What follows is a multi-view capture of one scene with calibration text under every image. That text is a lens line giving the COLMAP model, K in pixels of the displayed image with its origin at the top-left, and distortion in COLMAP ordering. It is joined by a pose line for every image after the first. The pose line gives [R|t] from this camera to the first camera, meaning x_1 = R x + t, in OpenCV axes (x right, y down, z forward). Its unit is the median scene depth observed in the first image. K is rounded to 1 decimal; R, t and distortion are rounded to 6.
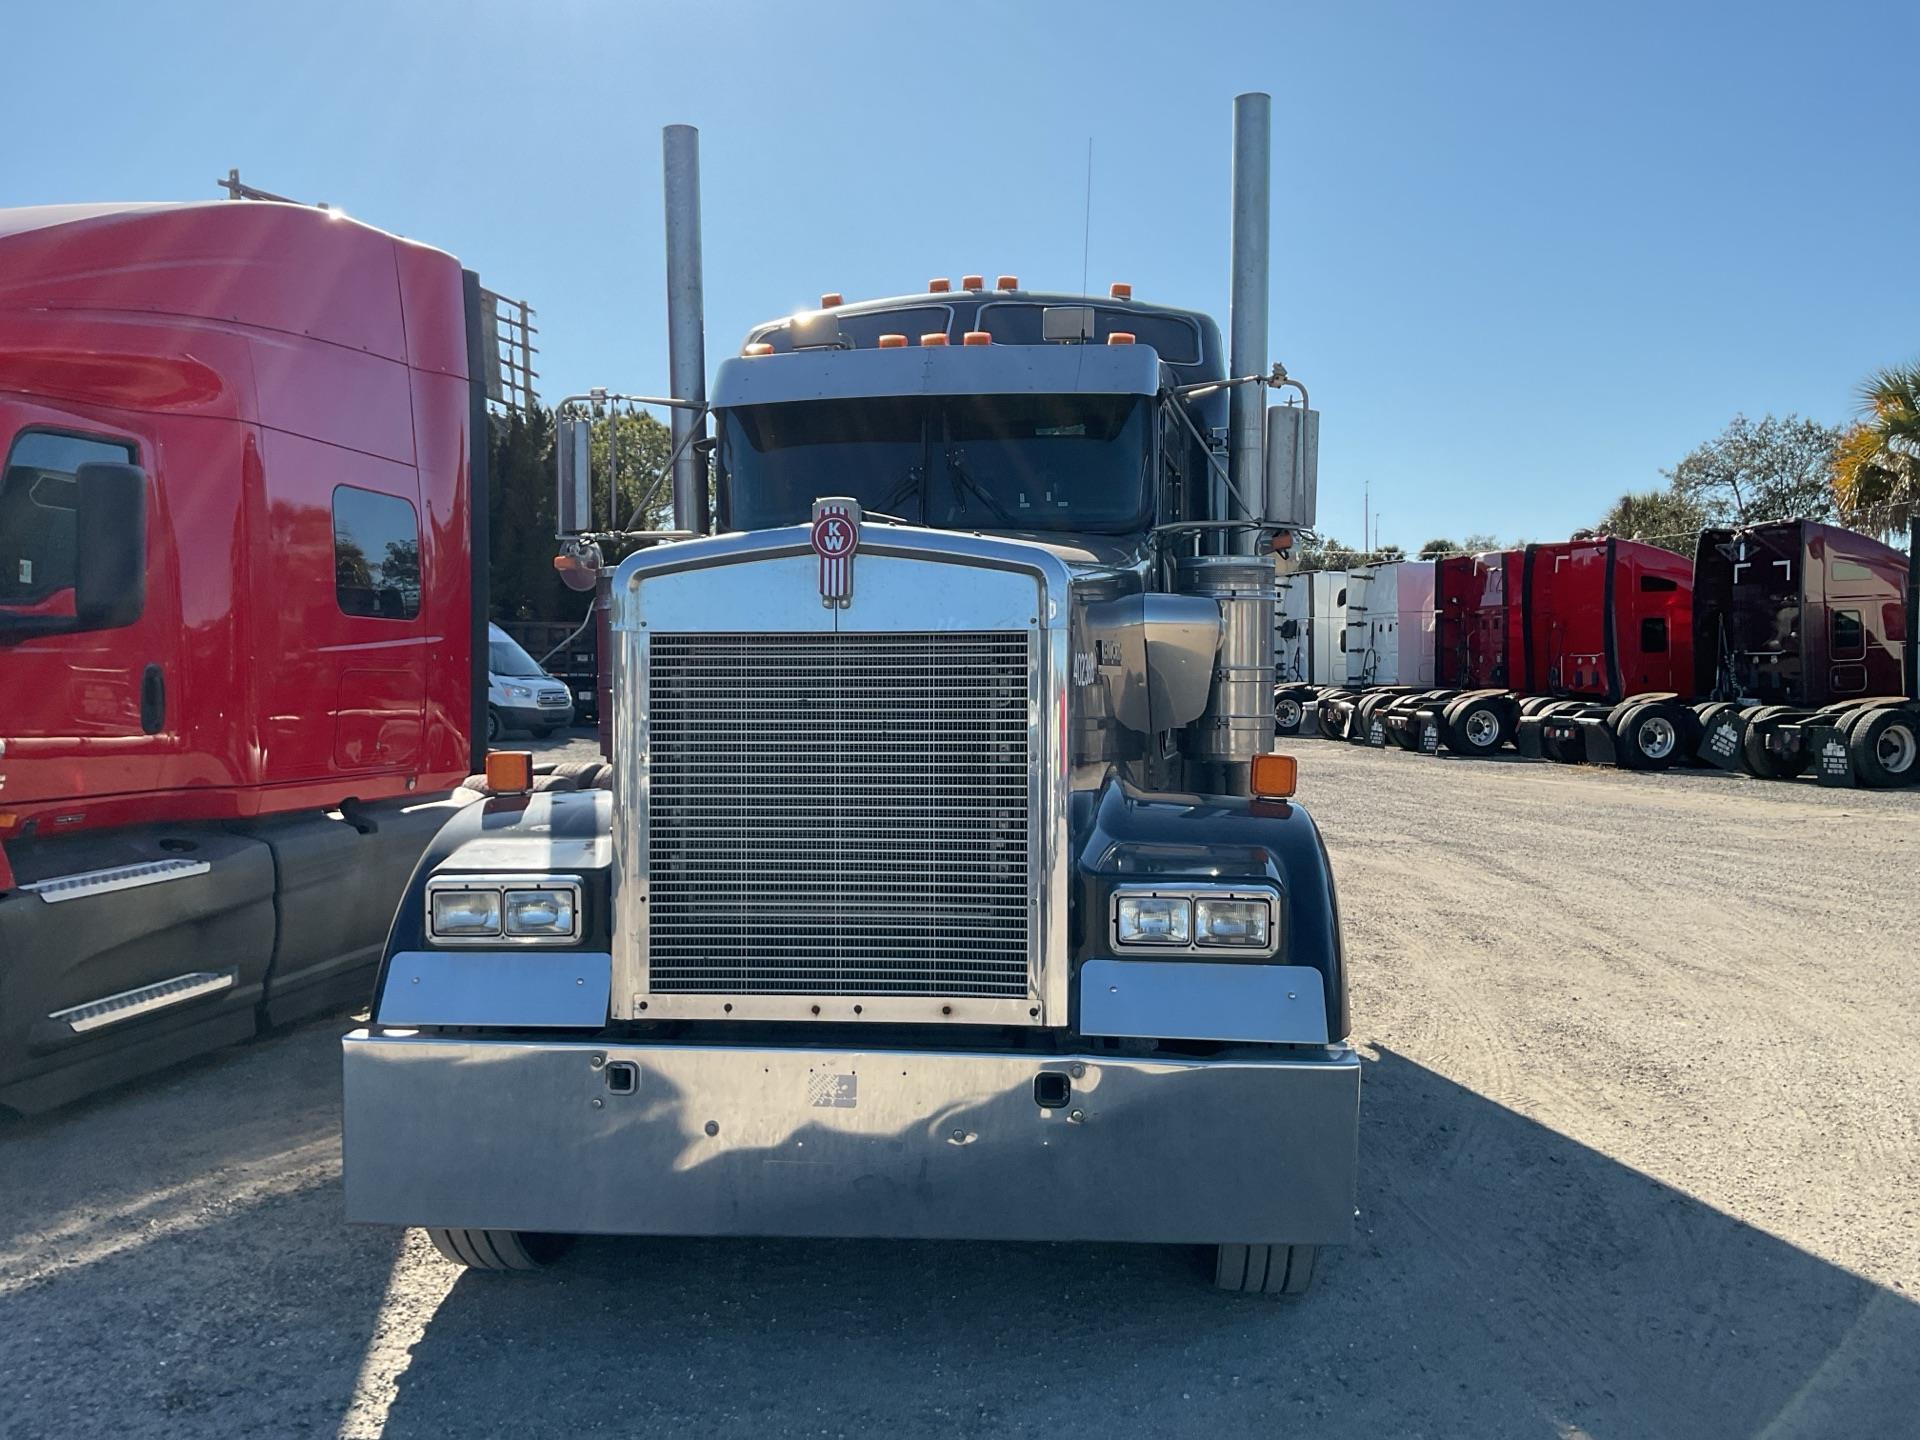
lens RADIAL K [[1587.3, 0, 960.1], [0, 1587.3, 721.2], [0, 0, 1]] dist [0.074638, -0.139858]
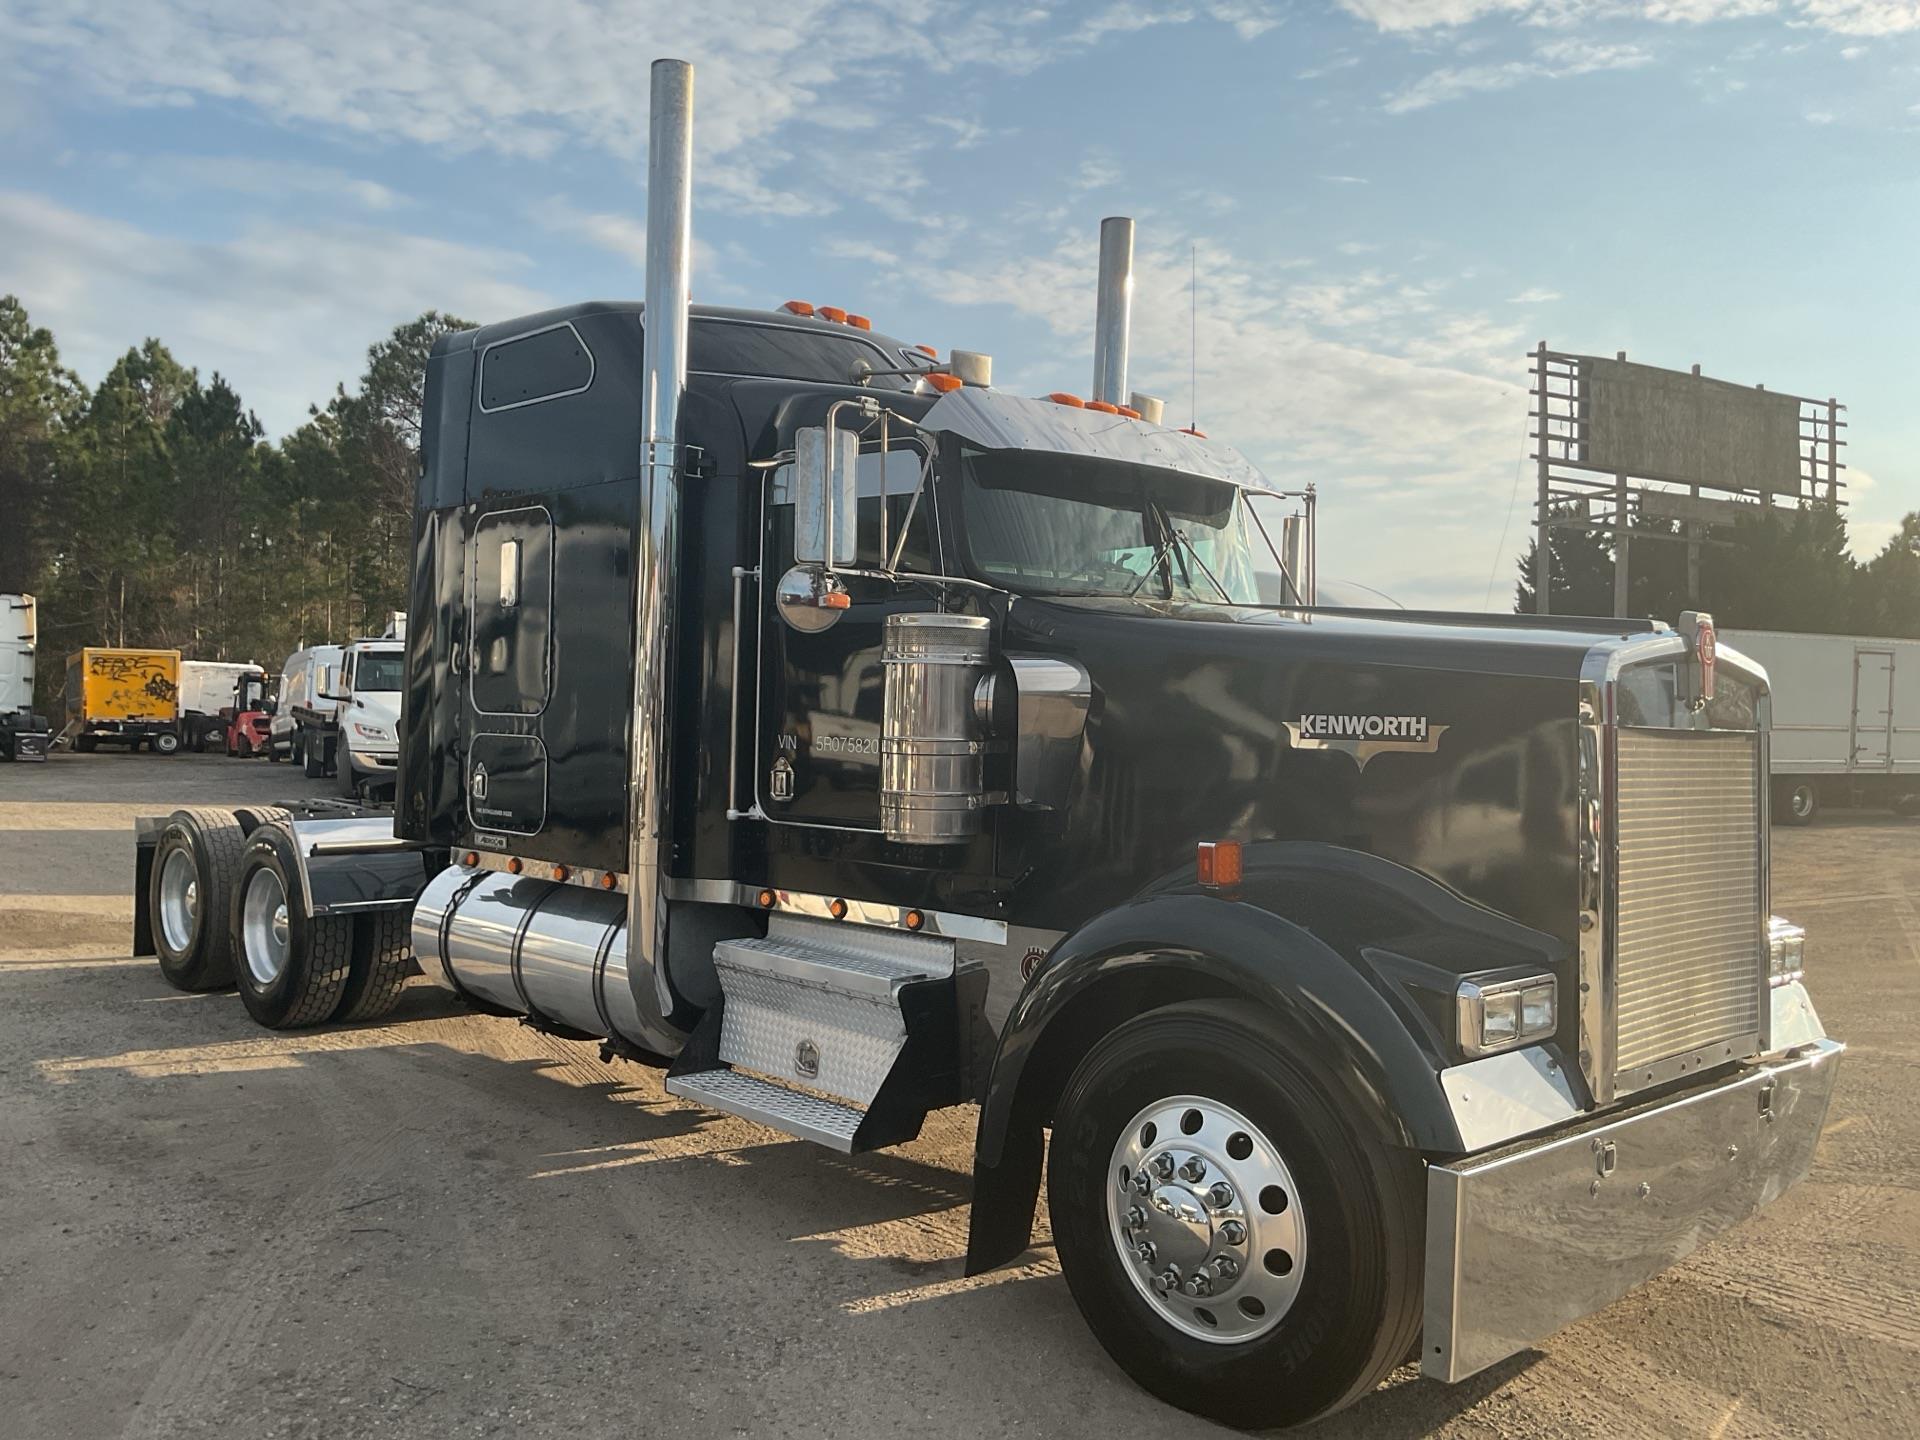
lens RADIAL K [[1587.3, 0, 958.4], [0, 1587.3, 718.8], [0, 0, 1]] dist [0.074638, -0.139858]
pose [[0.647239, 0.022995, 0.761940, -1.257703], [-0.012352, 0.999730, -0.019679, -0.034116], [-0.762187, 0.003325, 0.647348, 0.640699]]
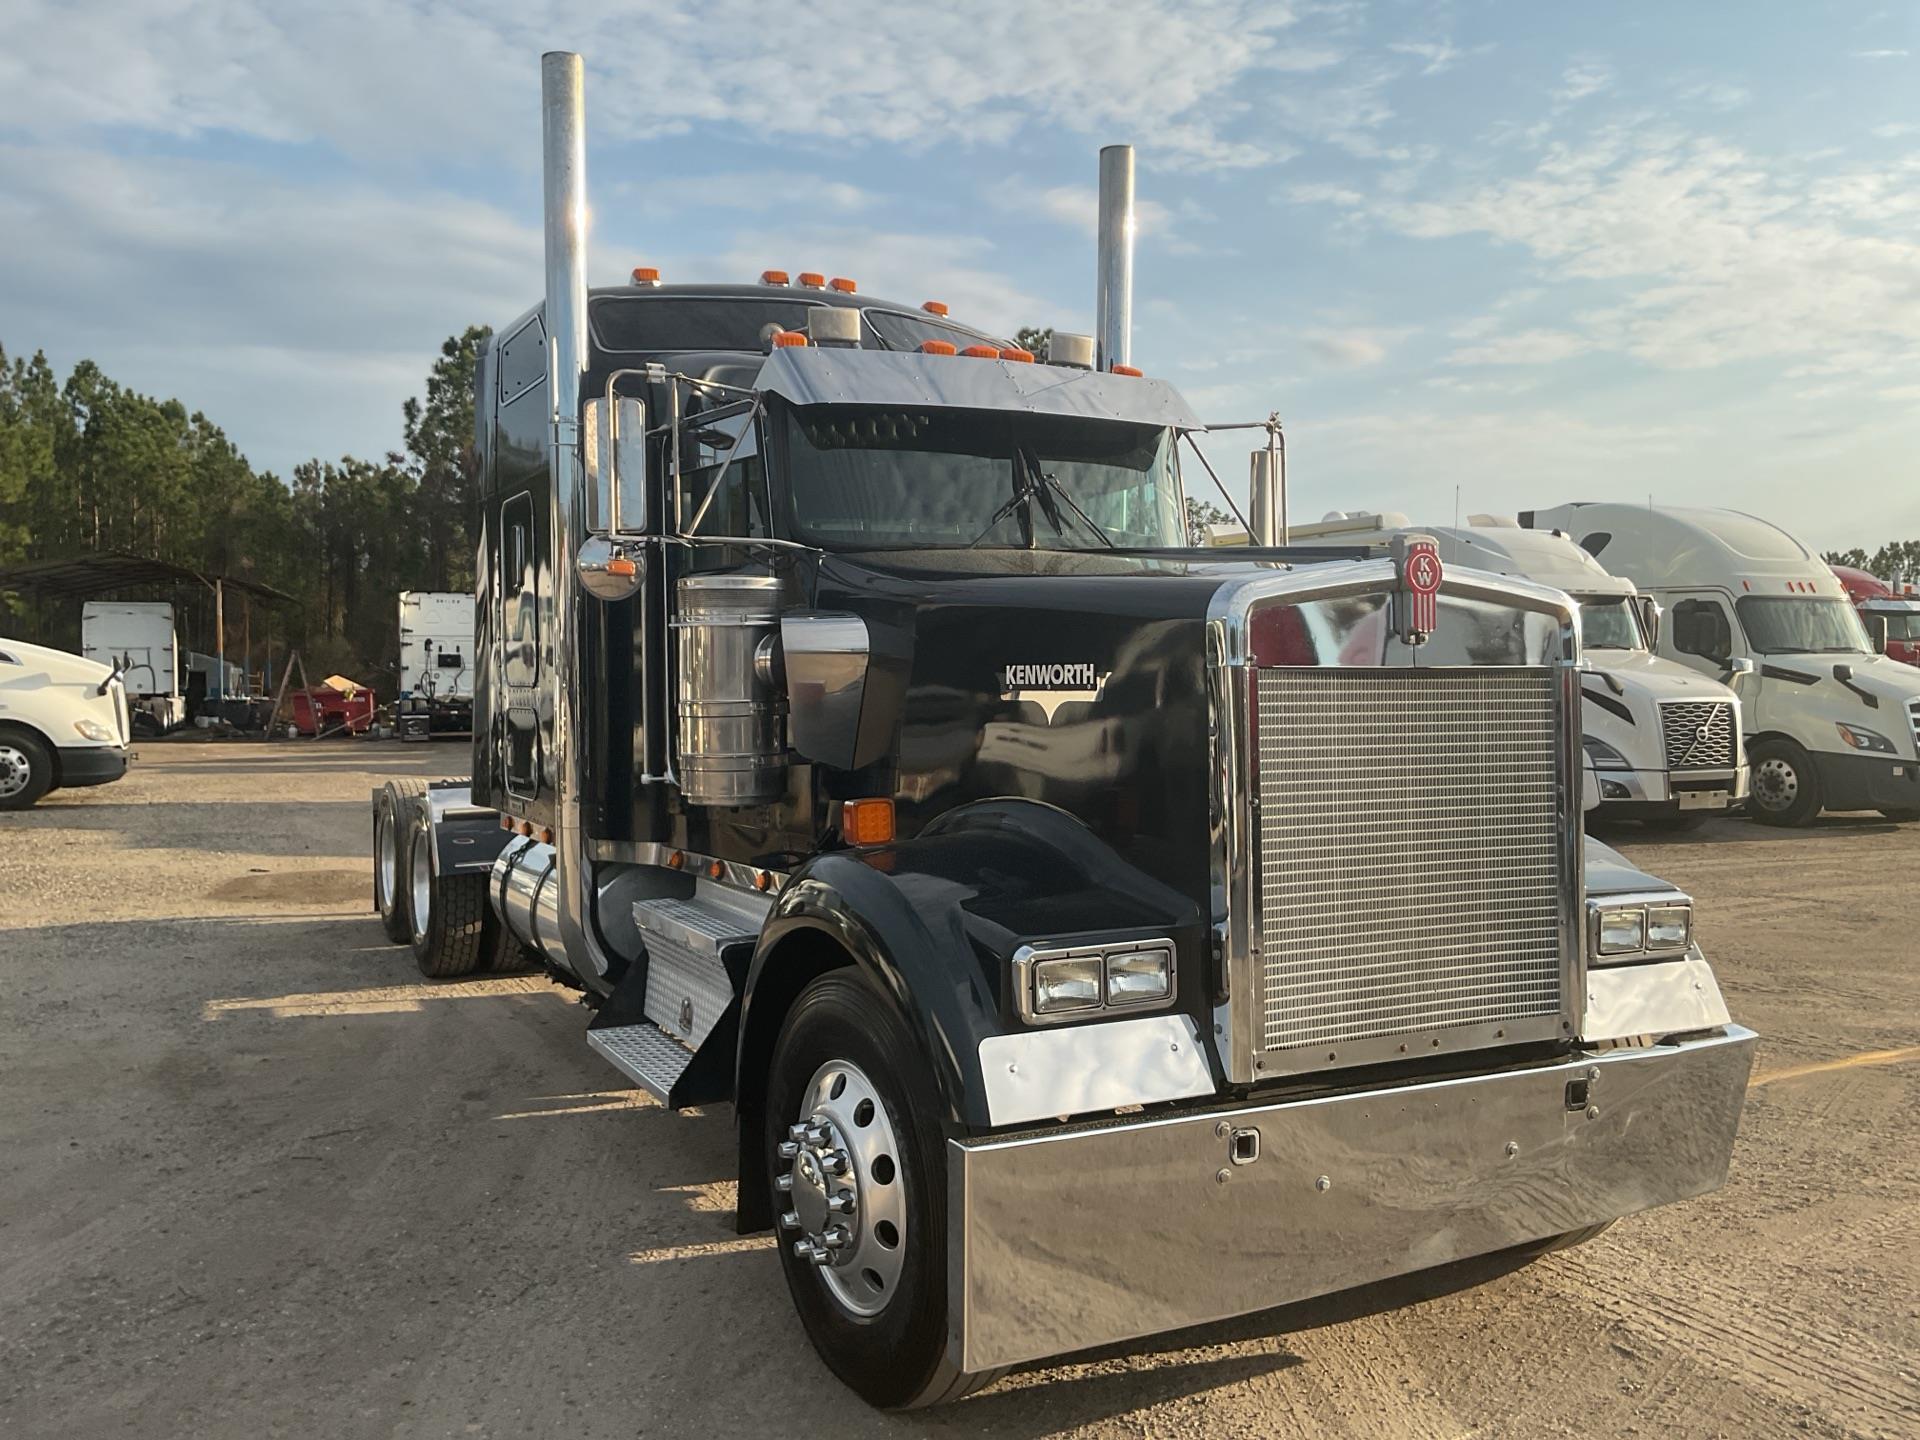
lens RADIAL K [[1587.3, 0, 966.2], [0, 1587.3, 718.8], [0, 0, 1]] dist [0.074638, -0.139858]
pose [[0.833491, -0.010469, 0.552434, -0.846318], [0.011410, 0.999933, 0.001735, -0.028153], [-0.552415, 0.004857, 0.833555, 0.308415]]
